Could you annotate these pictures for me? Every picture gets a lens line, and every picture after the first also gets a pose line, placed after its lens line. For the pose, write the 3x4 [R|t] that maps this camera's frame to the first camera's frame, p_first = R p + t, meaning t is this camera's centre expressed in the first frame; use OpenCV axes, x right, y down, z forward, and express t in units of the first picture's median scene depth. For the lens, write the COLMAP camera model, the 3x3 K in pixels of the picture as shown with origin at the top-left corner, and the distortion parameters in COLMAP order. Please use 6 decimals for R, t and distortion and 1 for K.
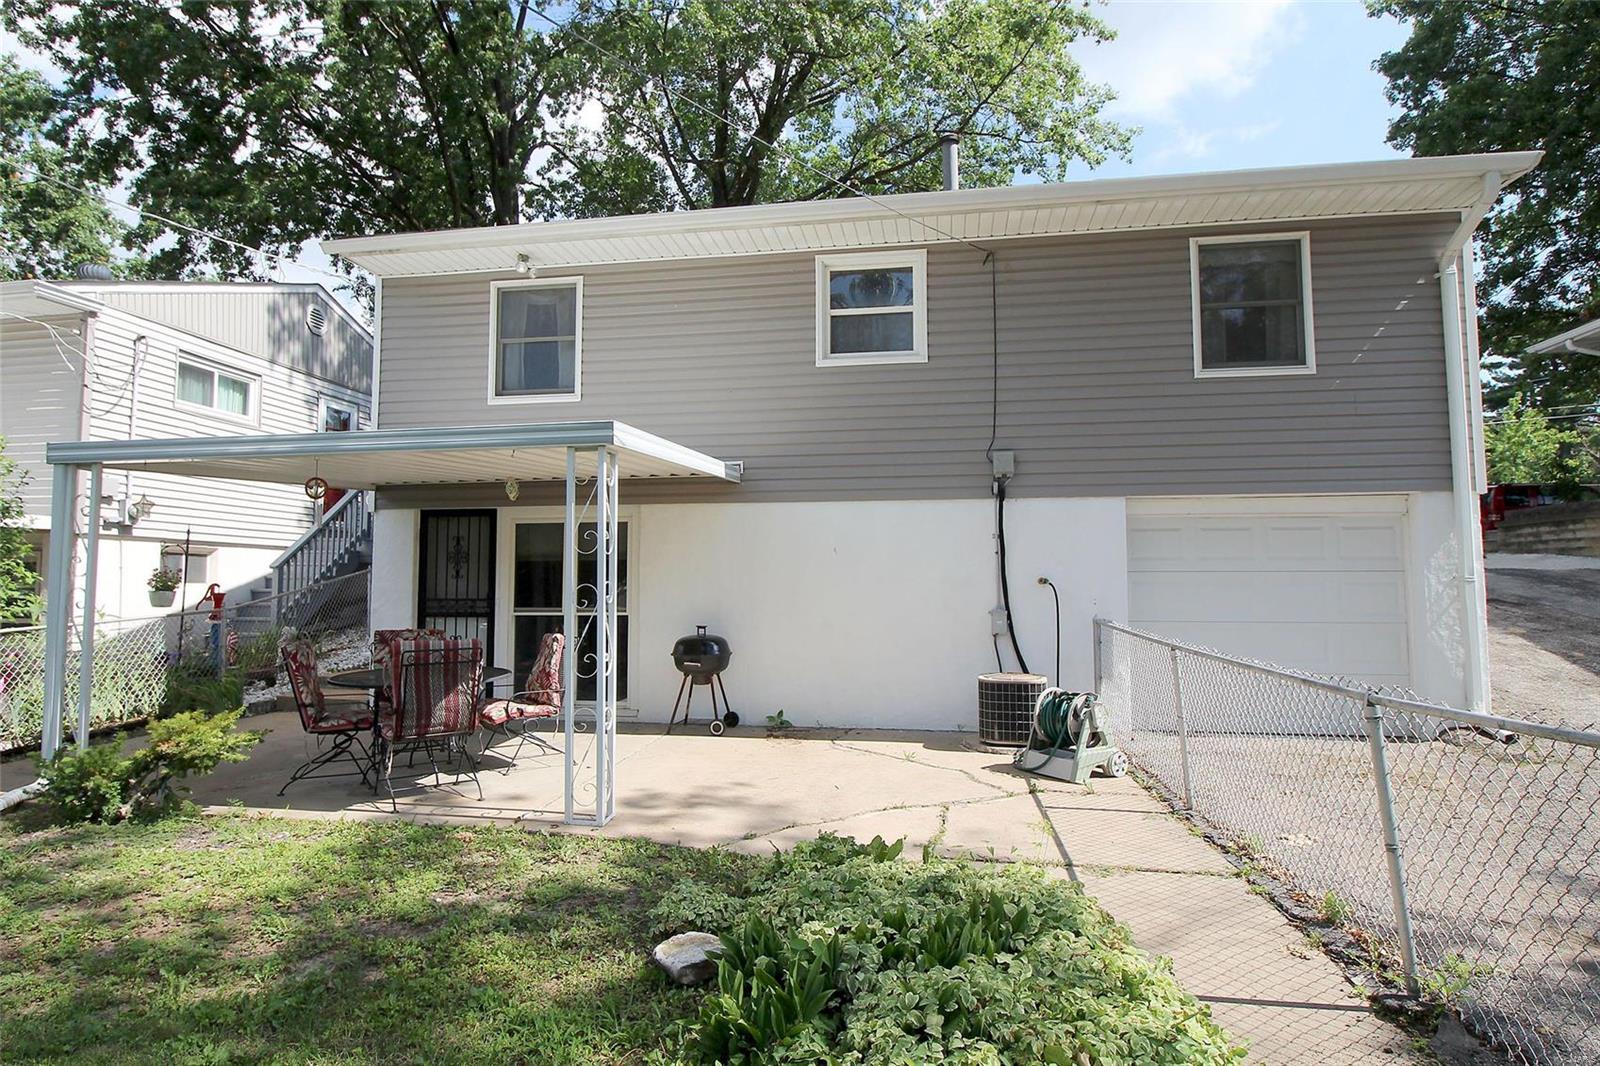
lens RADIAL K [[902.3, 0, 770.2], [0, 902.3, 513.9], [0, 0, 1]] dist [-0.003117, -0.001374]
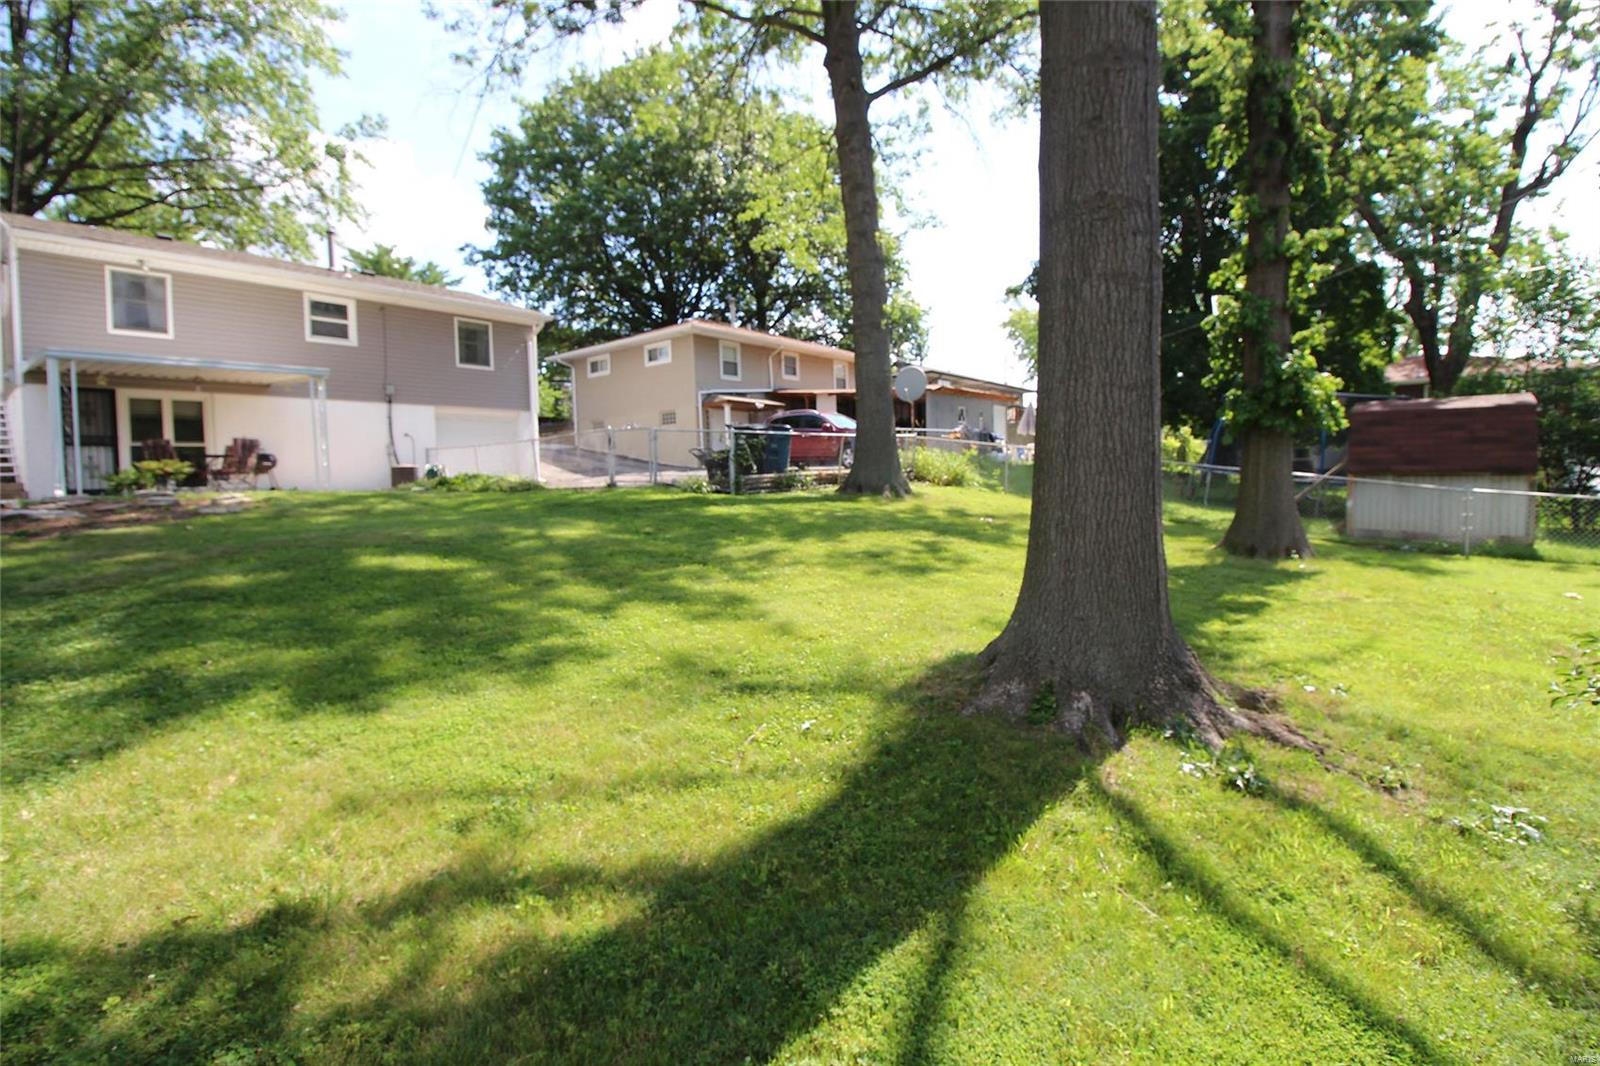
lens RADIAL K [[725.1, 0, 777.5], [0, 725.1, 505.2], [0, 0, 1]] dist [0.000977, -0.008787]
pose [[0.523984, -0.044232, 0.850579, -0.919005], [-0.038117, 0.996432, 0.075299, 0.073781], [-0.850875, -0.071877, 0.520429, -1.043450]]
